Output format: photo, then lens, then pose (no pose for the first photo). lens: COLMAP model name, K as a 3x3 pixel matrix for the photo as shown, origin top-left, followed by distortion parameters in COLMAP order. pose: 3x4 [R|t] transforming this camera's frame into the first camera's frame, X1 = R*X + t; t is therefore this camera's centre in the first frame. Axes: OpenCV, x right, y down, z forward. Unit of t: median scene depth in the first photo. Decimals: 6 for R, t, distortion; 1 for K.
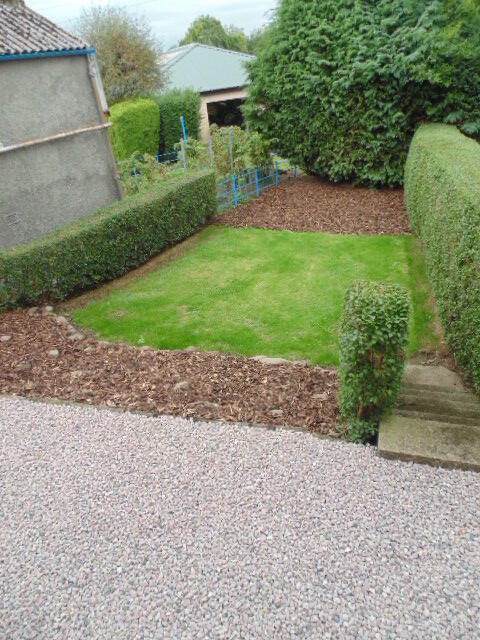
lens RADIAL K [[435.7, 0, 240.0], [0, 435.7, 320.0], [0, 0, 1]] dist [0.000697, 0.002321]
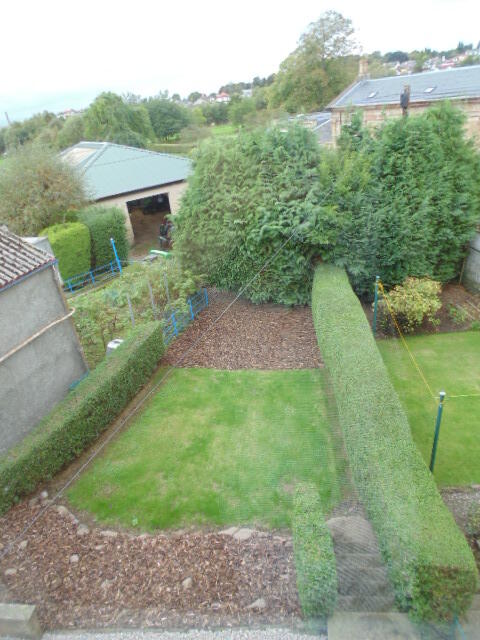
lens RADIAL K [[435.0, 0, 240.0], [0, 435.0, 320.0], [0, 0, 1]] dist [0.001795, -0.000271]
pose [[0.978851, -0.103863, 0.176246, -0.051555], [0.119338, 0.989659, -0.079581, -0.224900], [-0.166158, 0.098931, 0.981124, -0.197201]]
